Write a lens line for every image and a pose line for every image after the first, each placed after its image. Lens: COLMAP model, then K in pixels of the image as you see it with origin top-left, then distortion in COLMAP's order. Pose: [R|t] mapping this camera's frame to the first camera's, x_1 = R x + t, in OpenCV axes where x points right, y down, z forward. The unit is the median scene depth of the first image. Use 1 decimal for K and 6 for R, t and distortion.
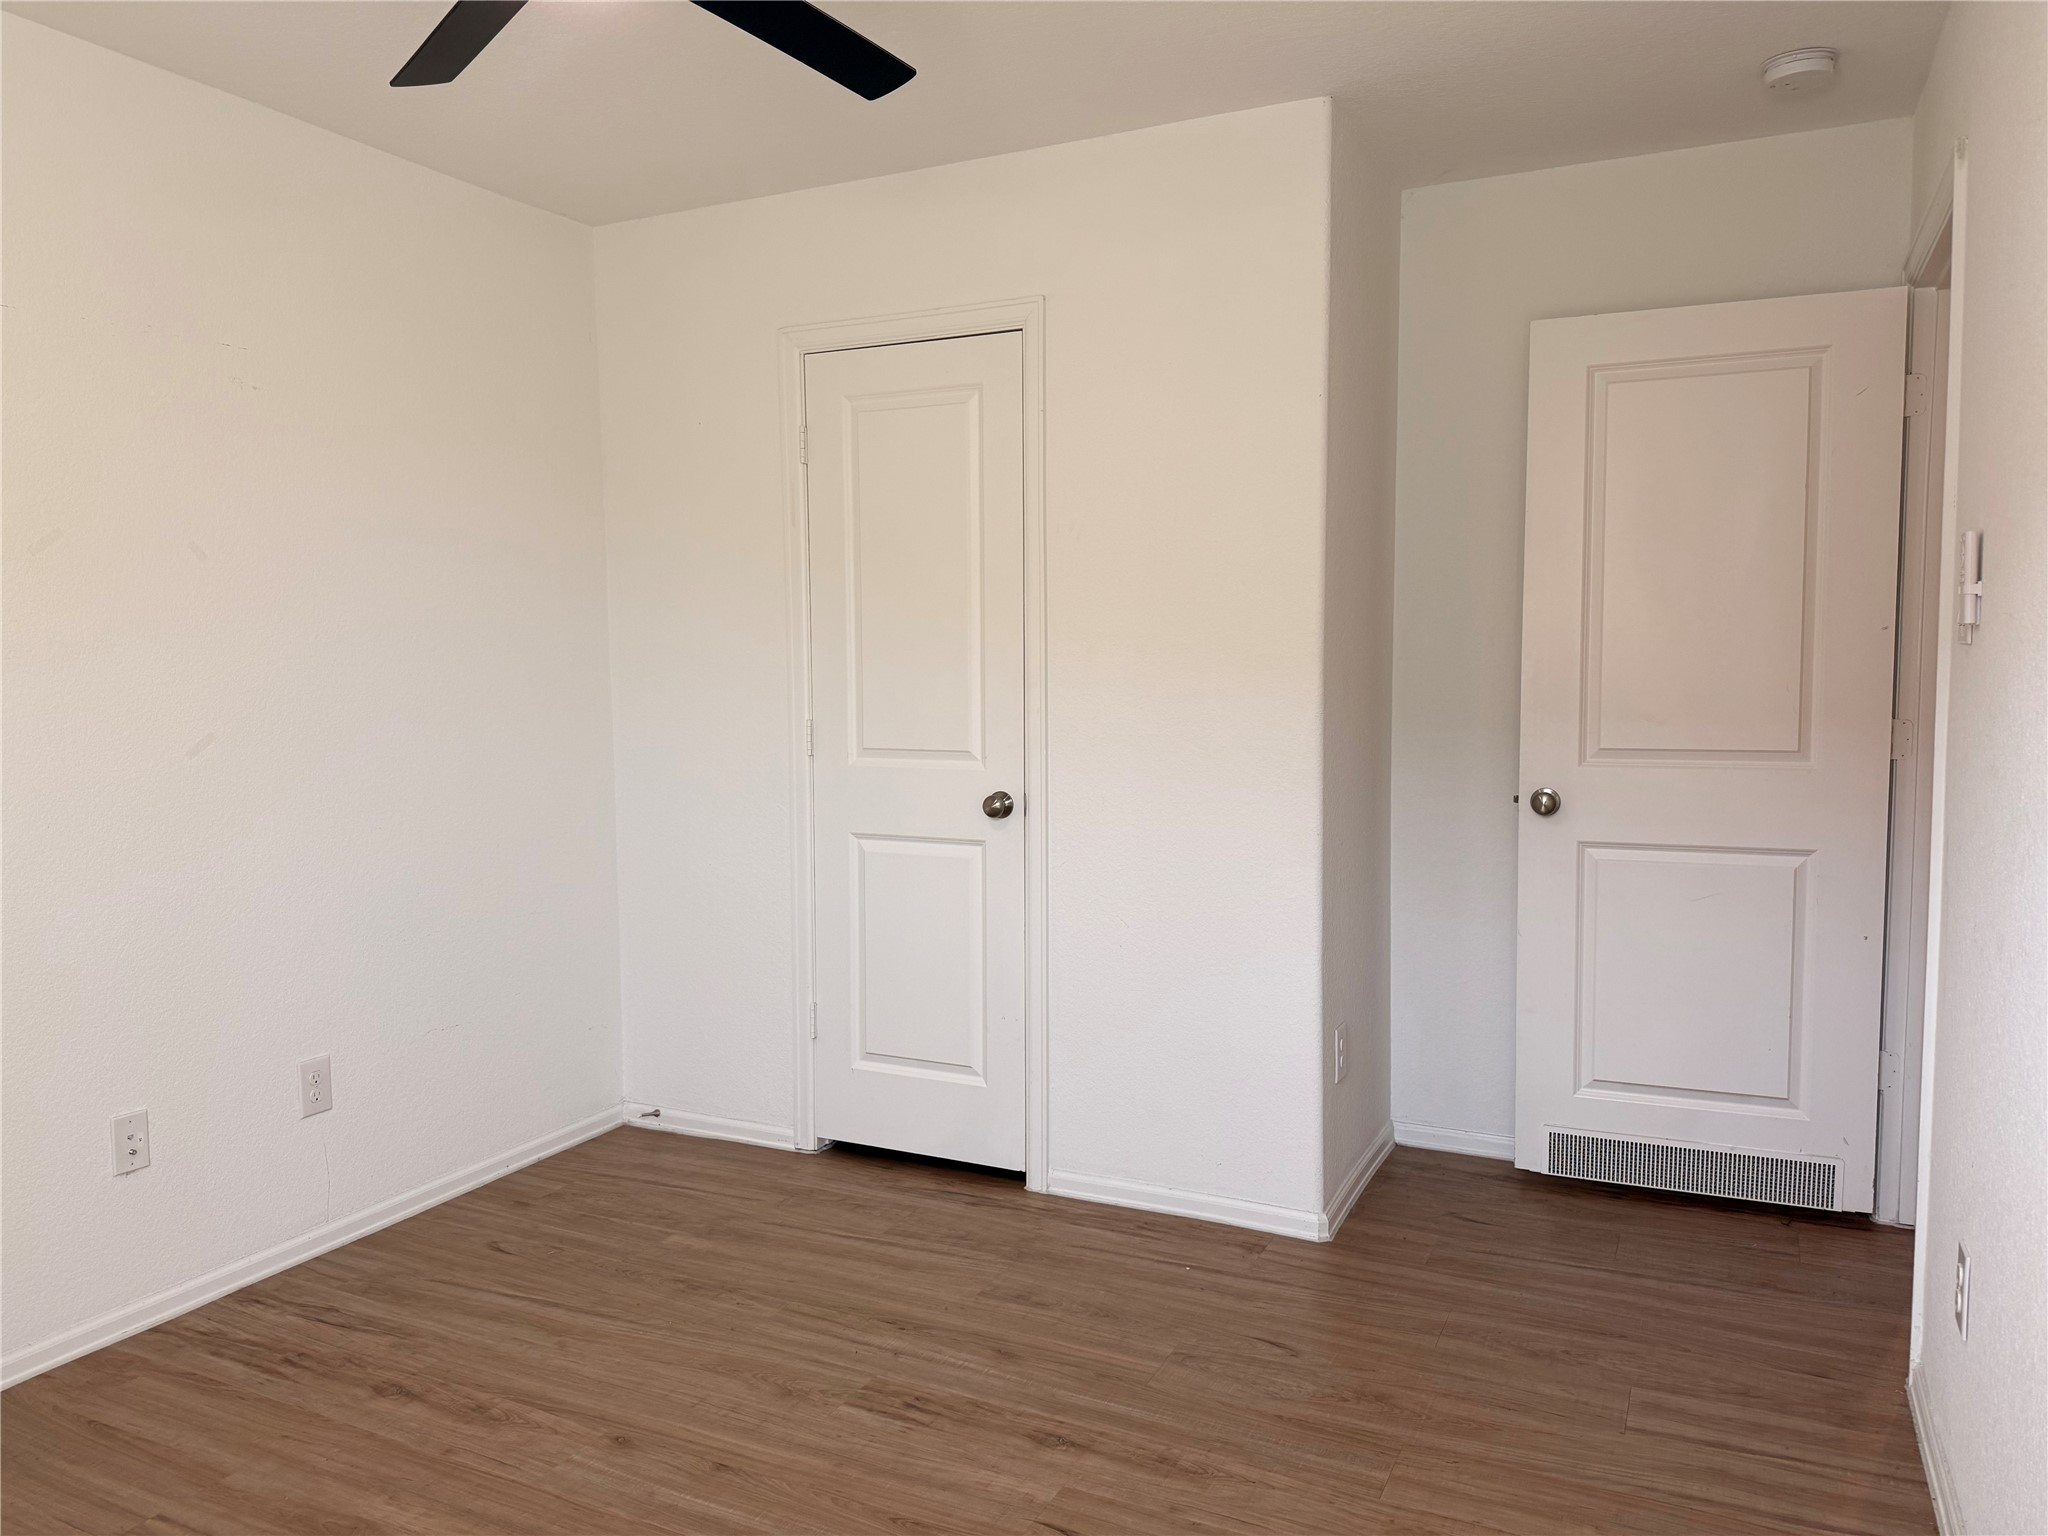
lens RADIAL K [[1443.7, 0, 1035.4], [0, 1443.7, 761.4], [0, 0, 1]] dist [0.042687, -0.057867]
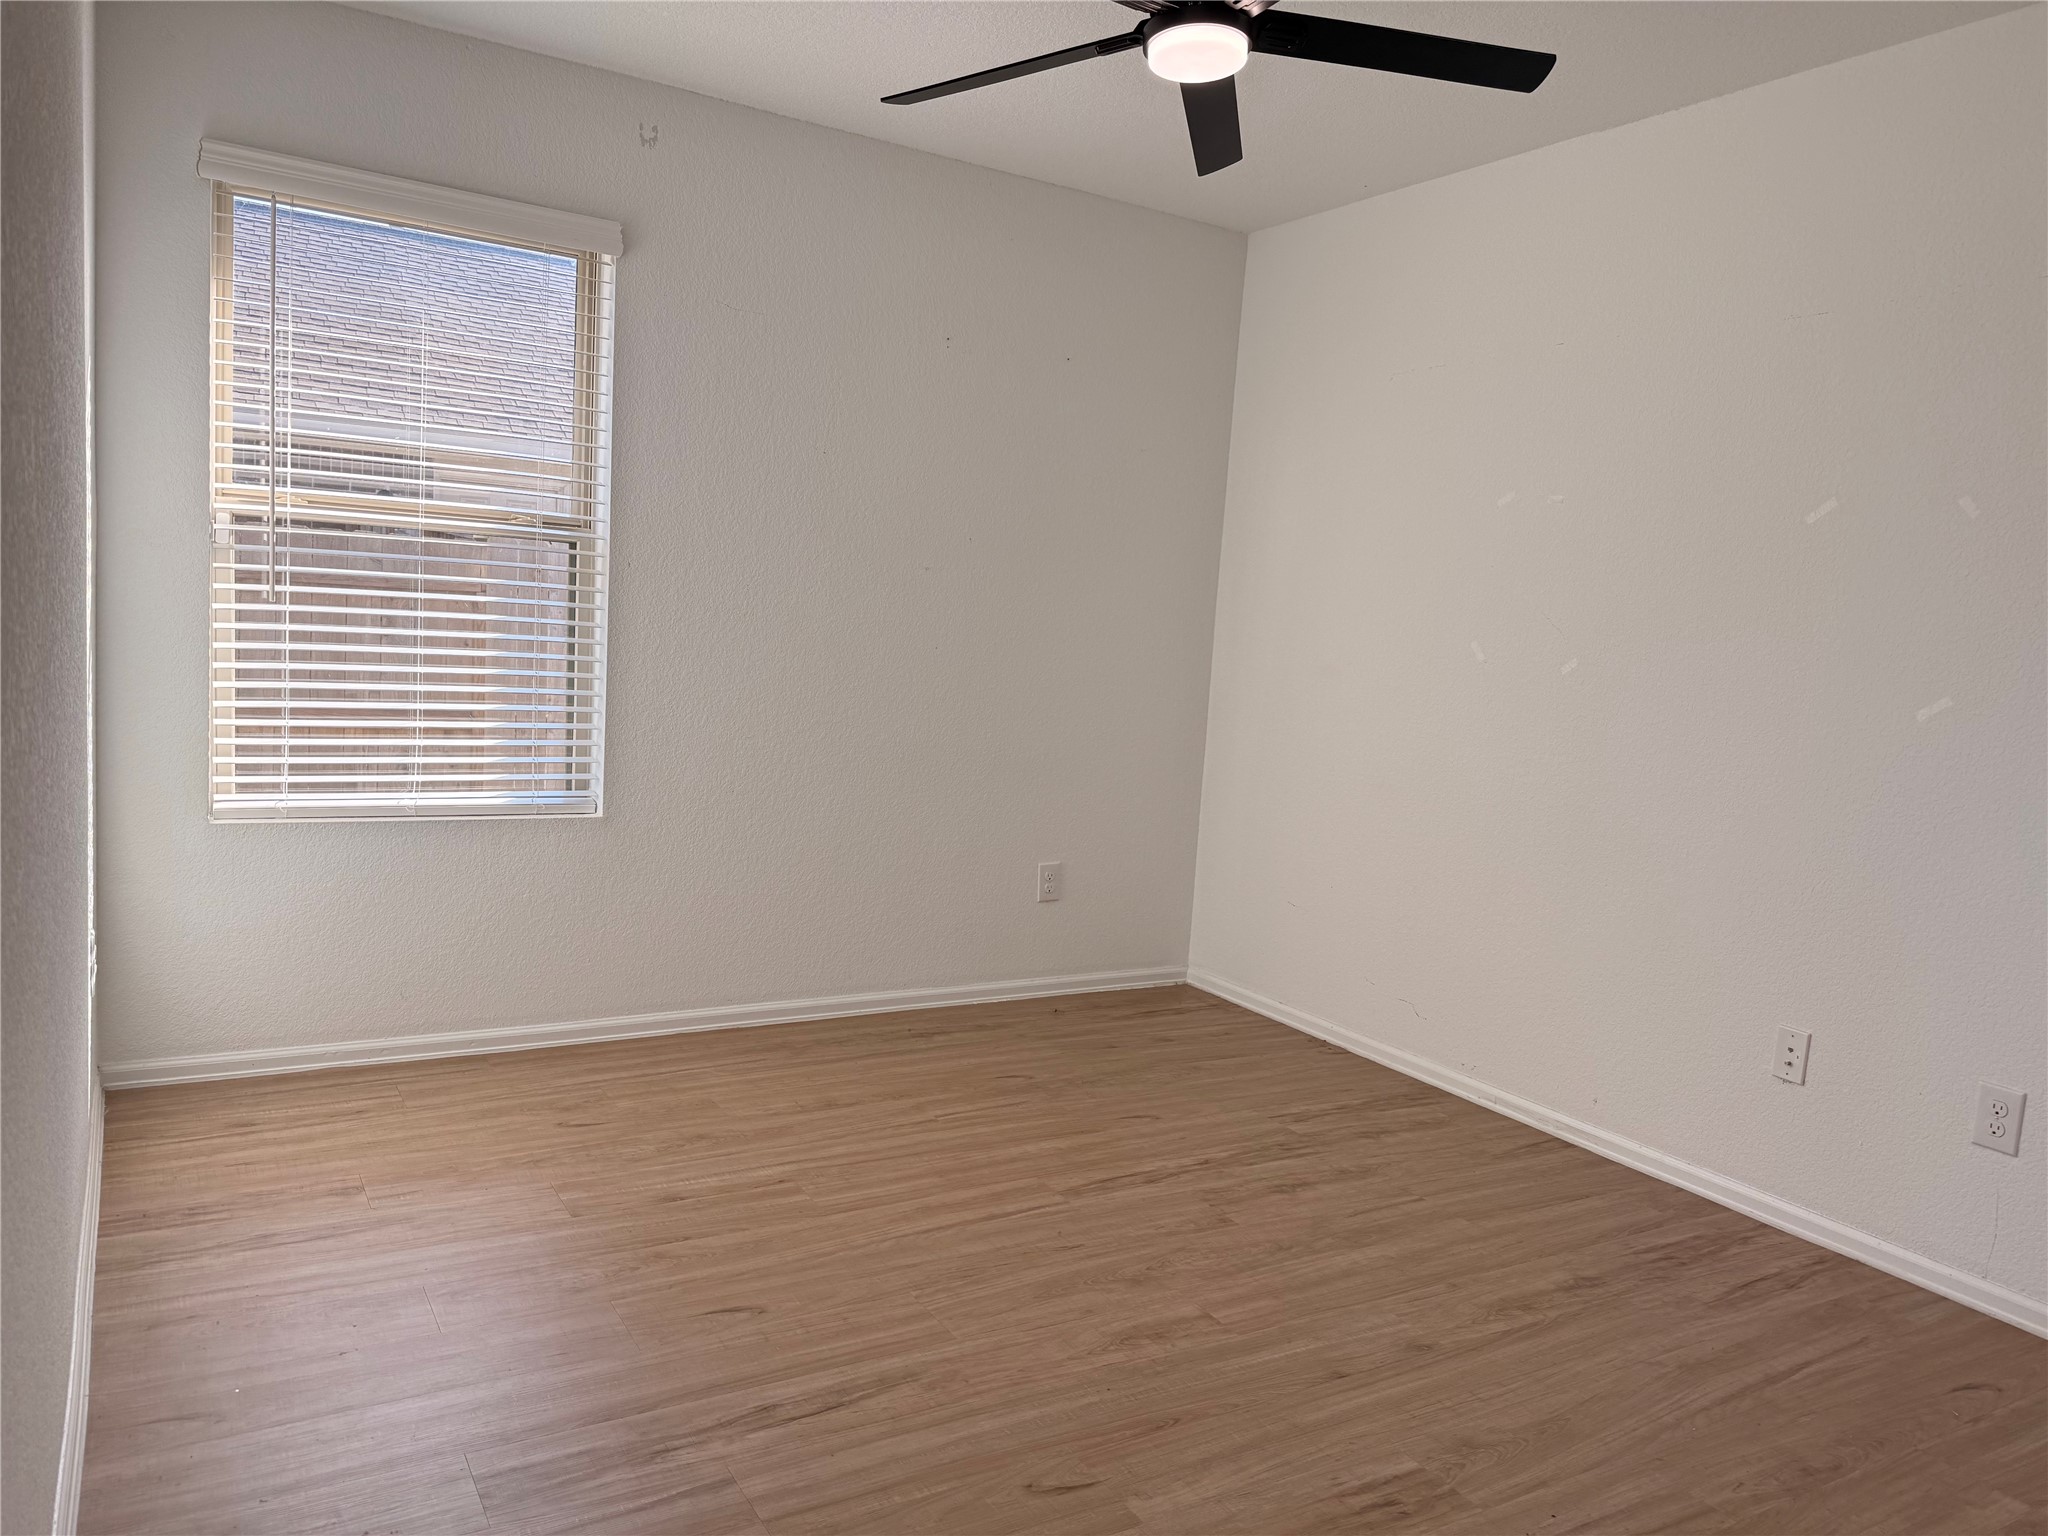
lens RADIAL K [[1443.7, 0, 1030.5], [0, 1443.7, 771.4], [0, 0, 1]] dist [0.042687, -0.057867]
pose [[-0.538417, 0.066961, -0.840014, 0.647578], [-0.124227, 0.979640, 0.157715, -0.055800], [0.833472, 0.189269, -0.519136, 1.130502]]
